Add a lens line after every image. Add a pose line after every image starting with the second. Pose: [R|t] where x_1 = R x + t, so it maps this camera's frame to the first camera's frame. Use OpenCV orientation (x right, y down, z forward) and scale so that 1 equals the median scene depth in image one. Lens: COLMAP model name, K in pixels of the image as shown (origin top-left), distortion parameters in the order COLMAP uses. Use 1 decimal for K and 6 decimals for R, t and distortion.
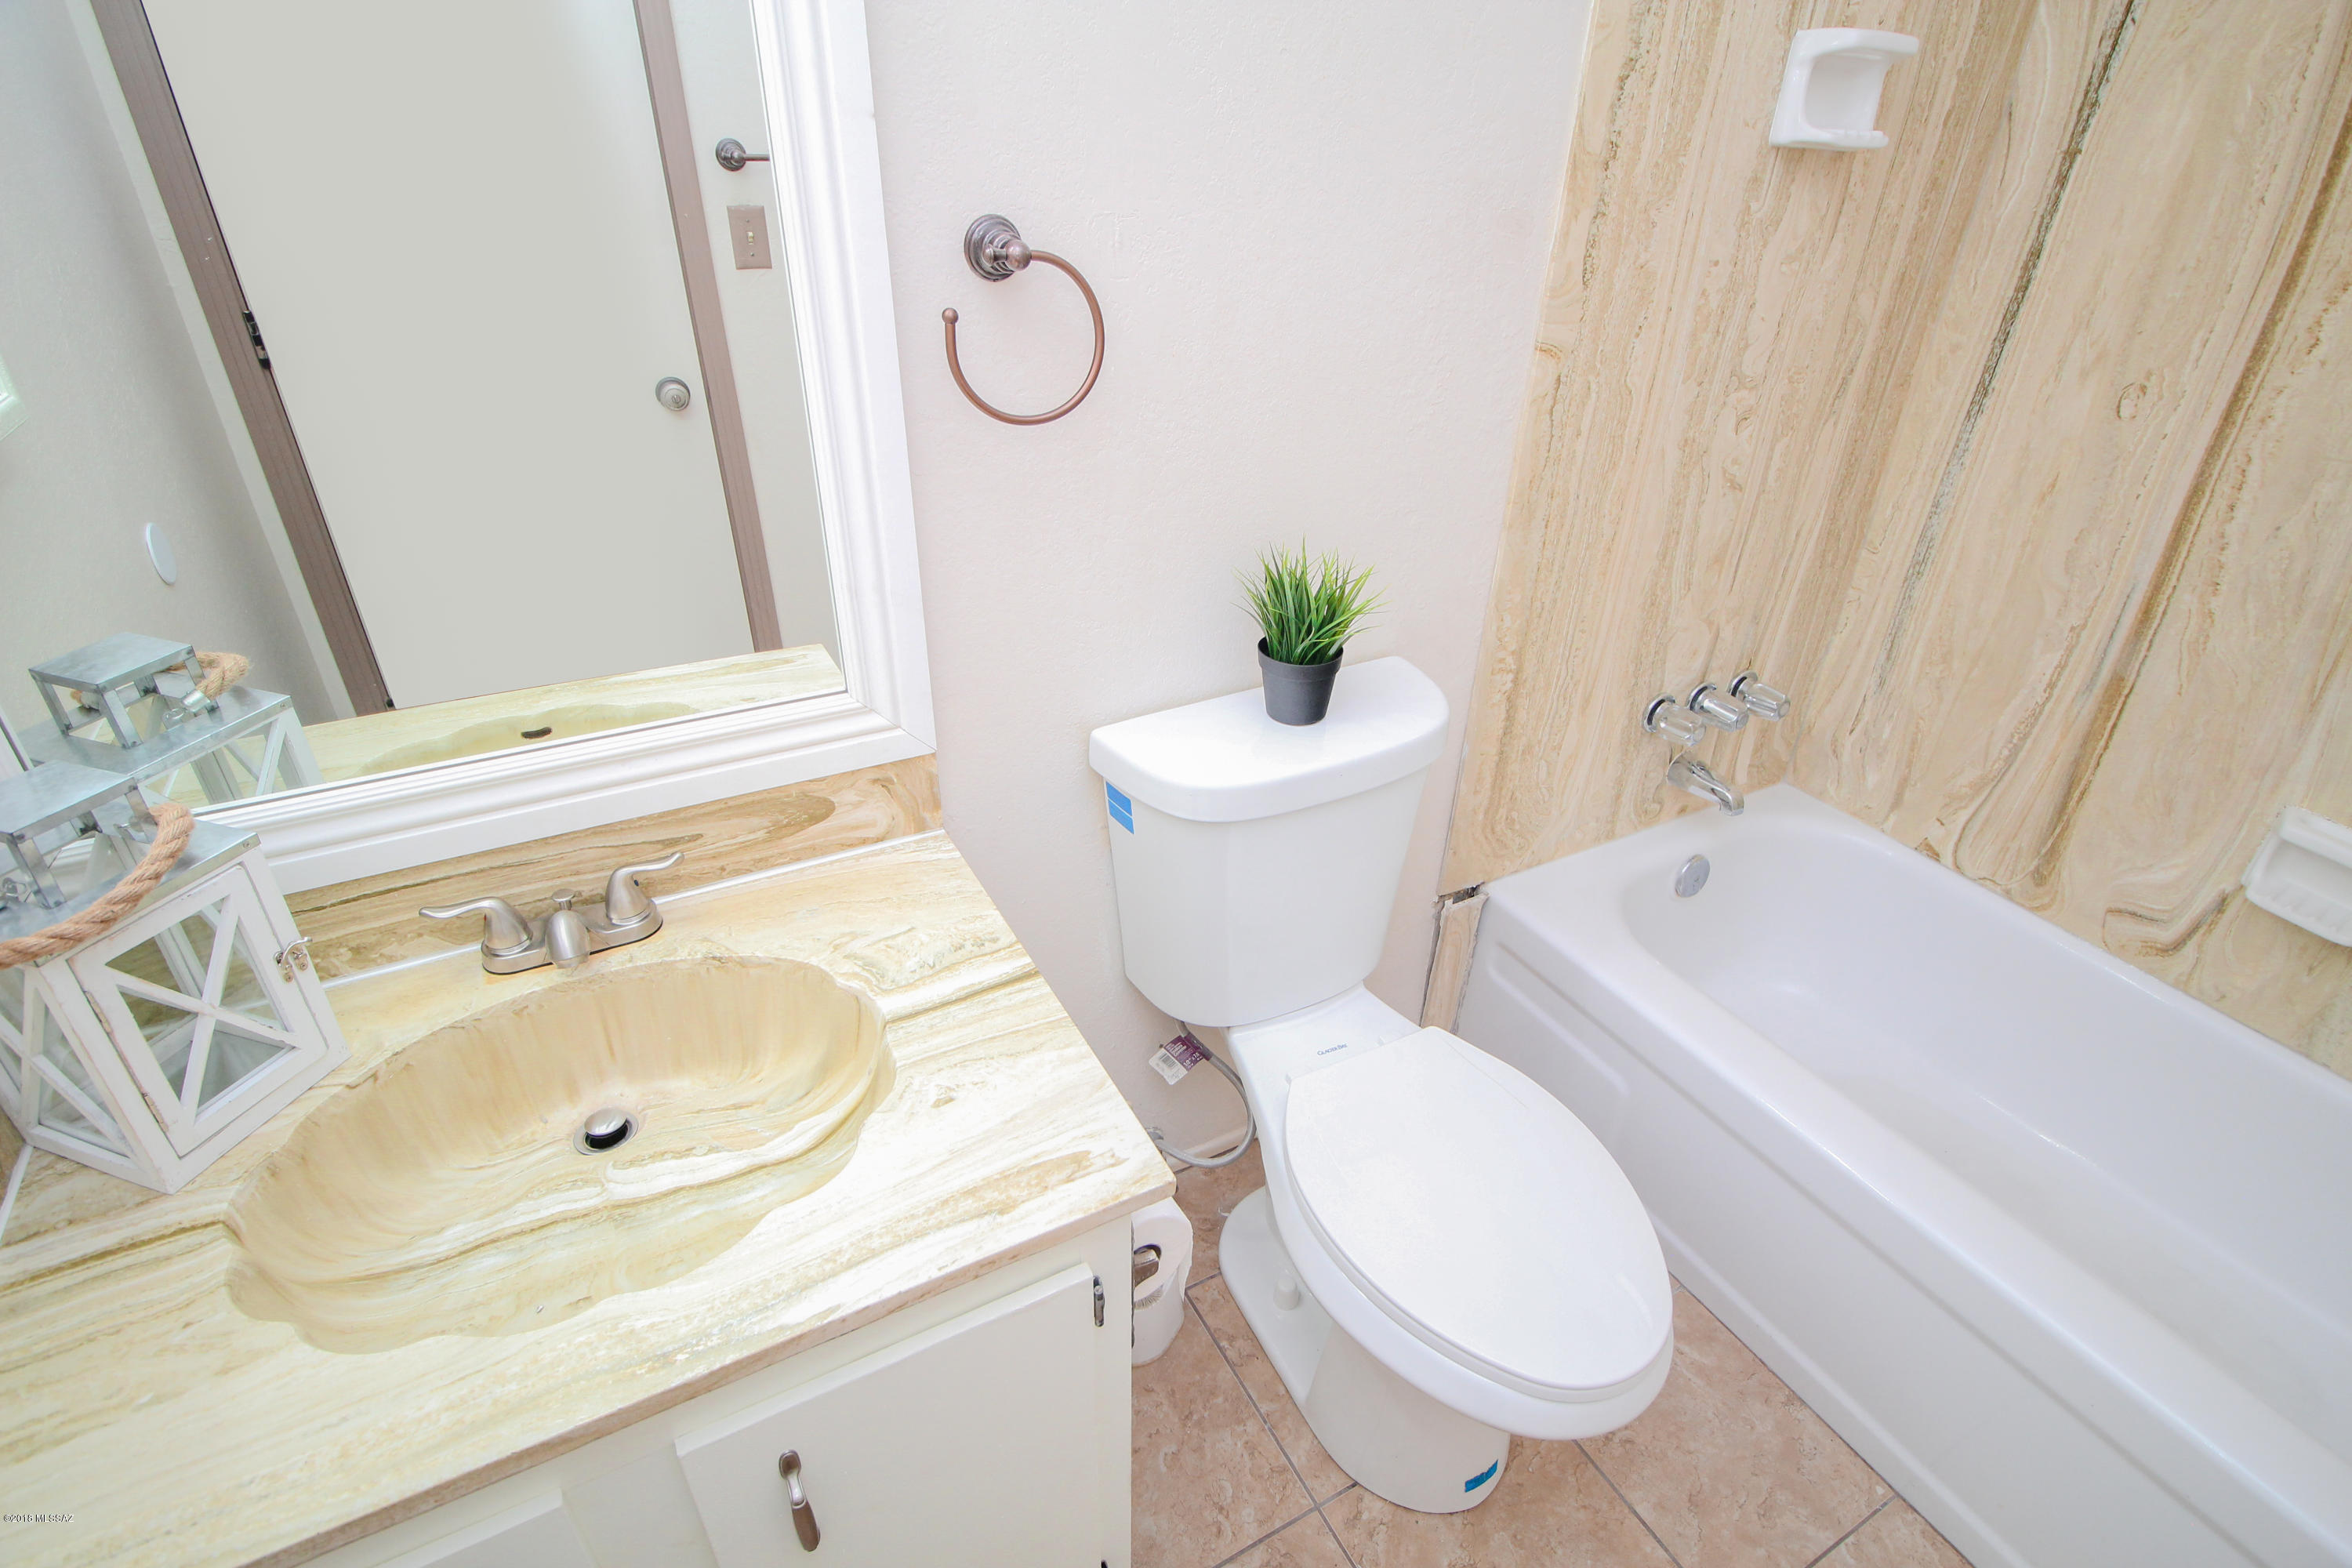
lens RADIAL K [[1148.9, 0, 1193.5], [0, 1148.9, 788.3], [0, 0, 1]] dist [-0.000956, -0.011273]
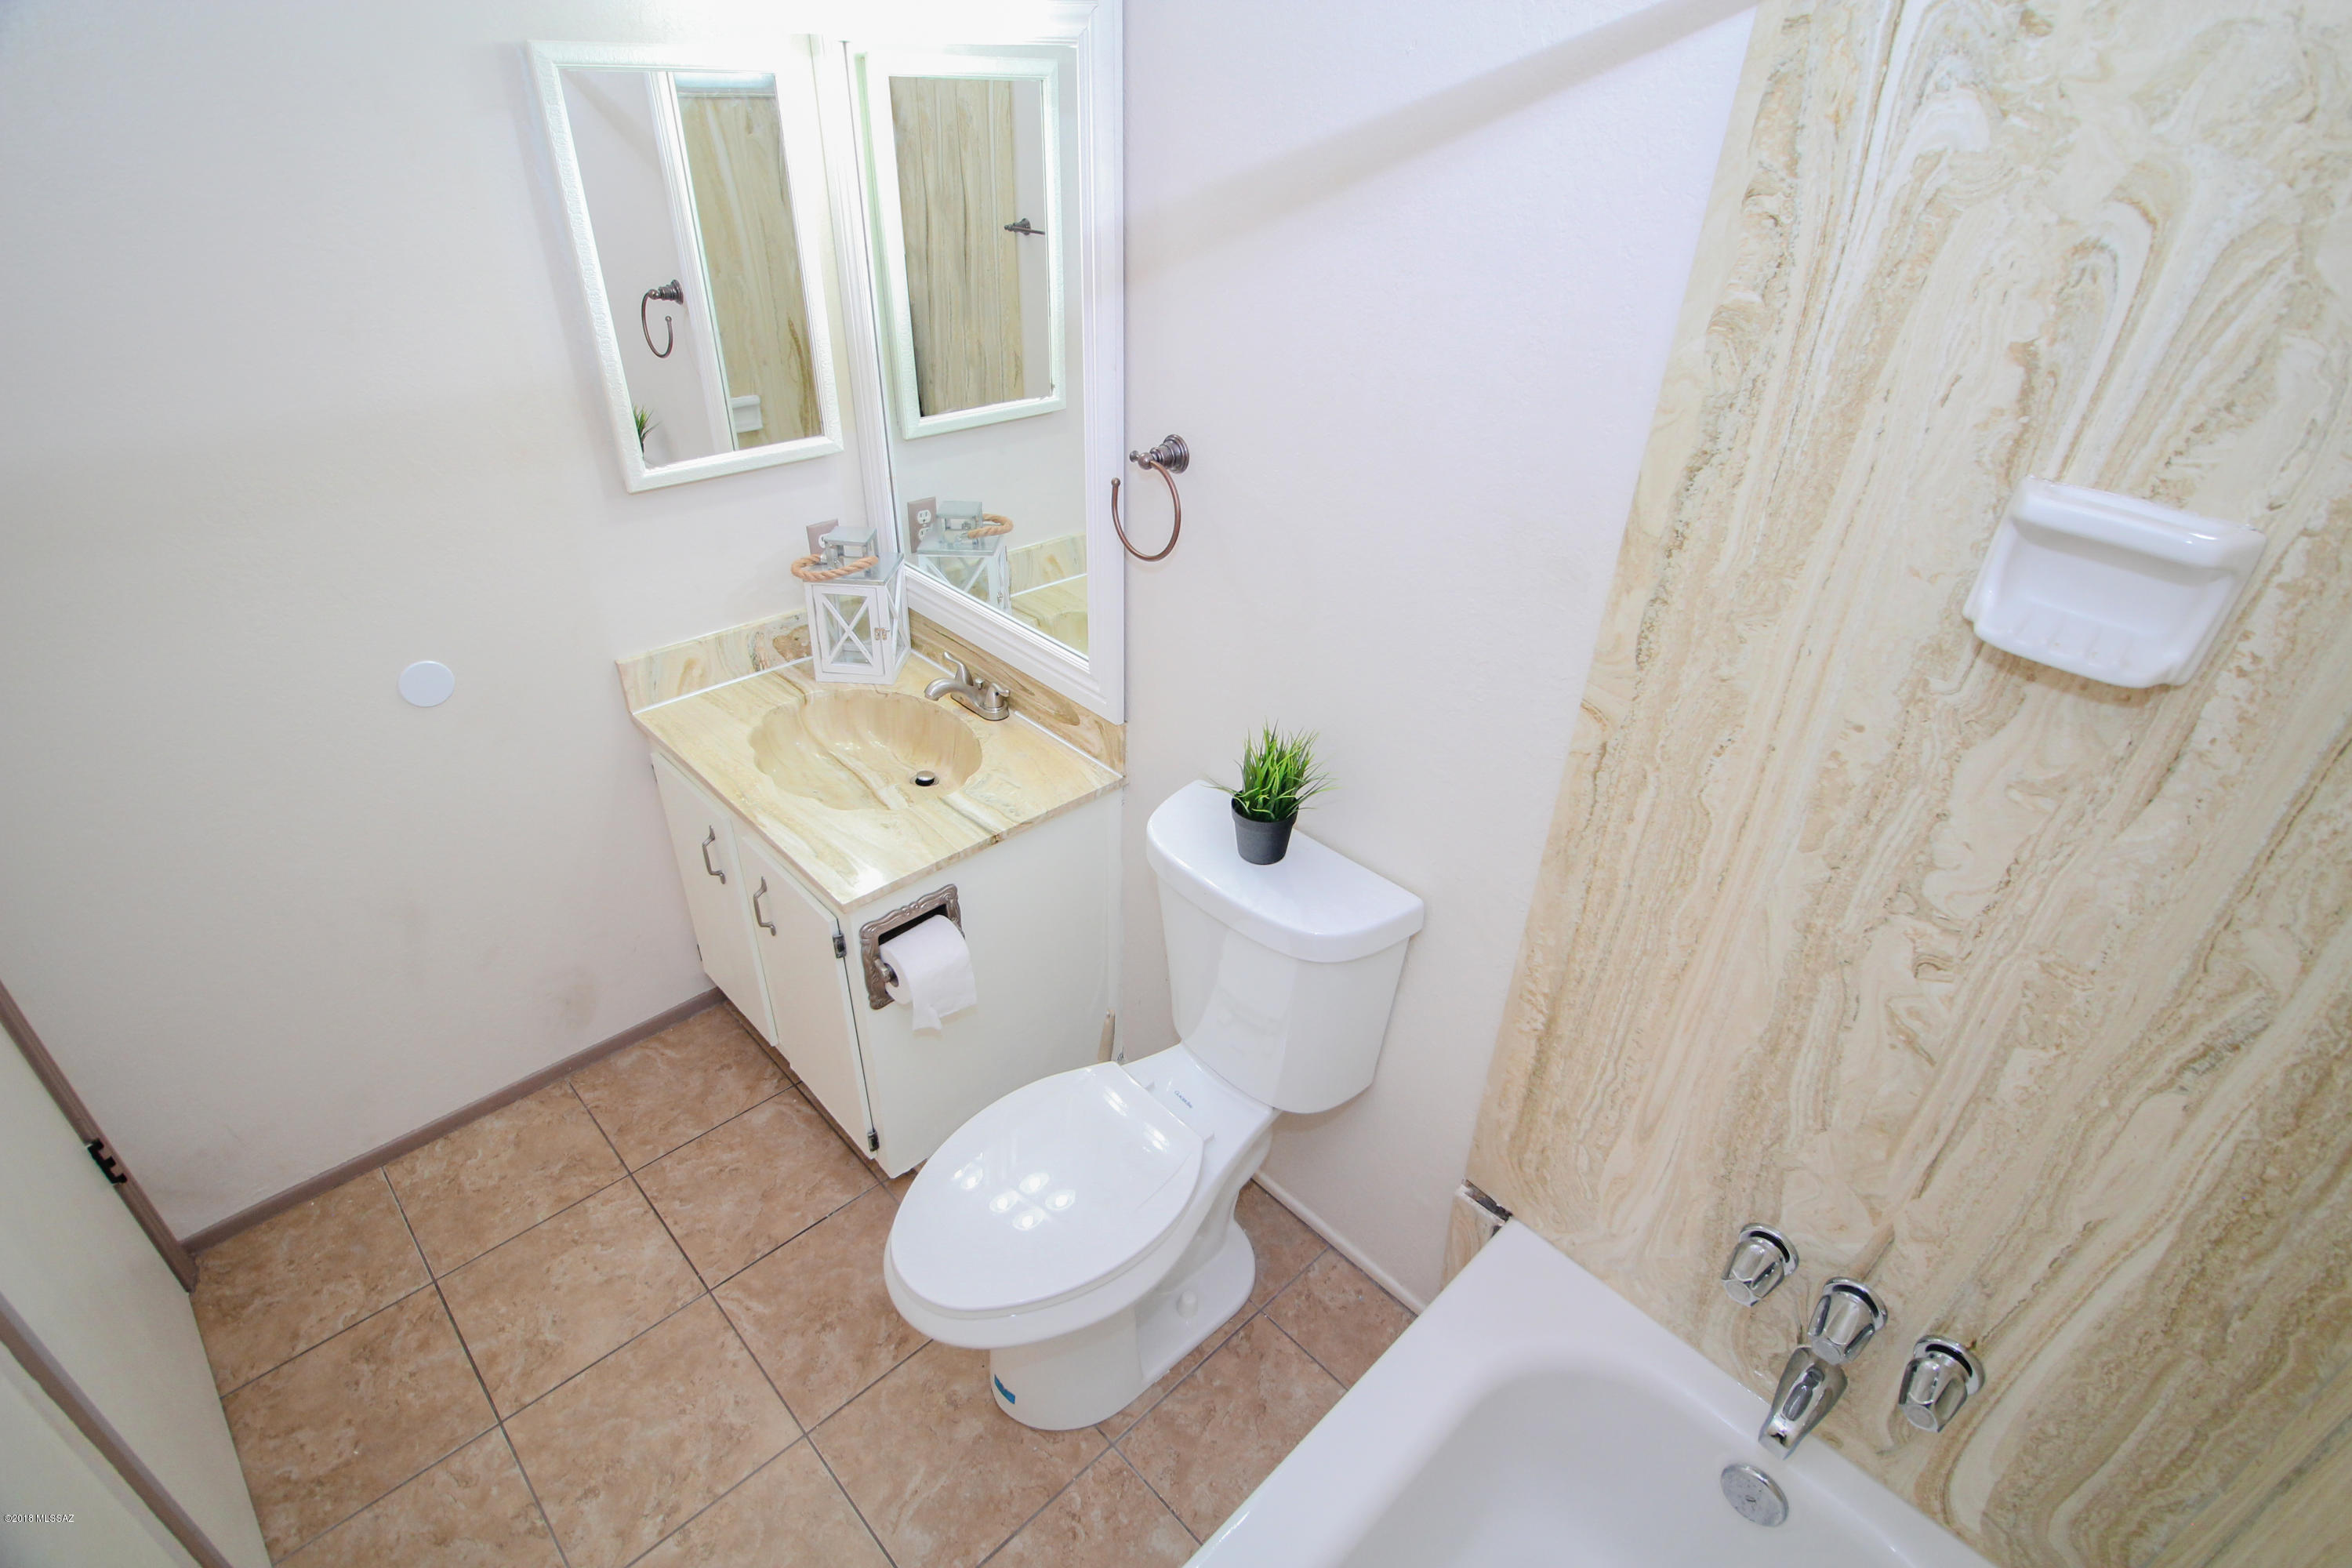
lens RADIAL K [[1148.9, 0, 1185.1], [0, 1148.9, 783.1], [0, 0, 1]] dist [-0.000956, -0.011273]
pose [[0.255344, 0.496428, -0.829674, 0.990863], [-0.513495, 0.796723, 0.318677, -0.447153], [0.819221, 0.344661, 0.458352, 0.315485]]
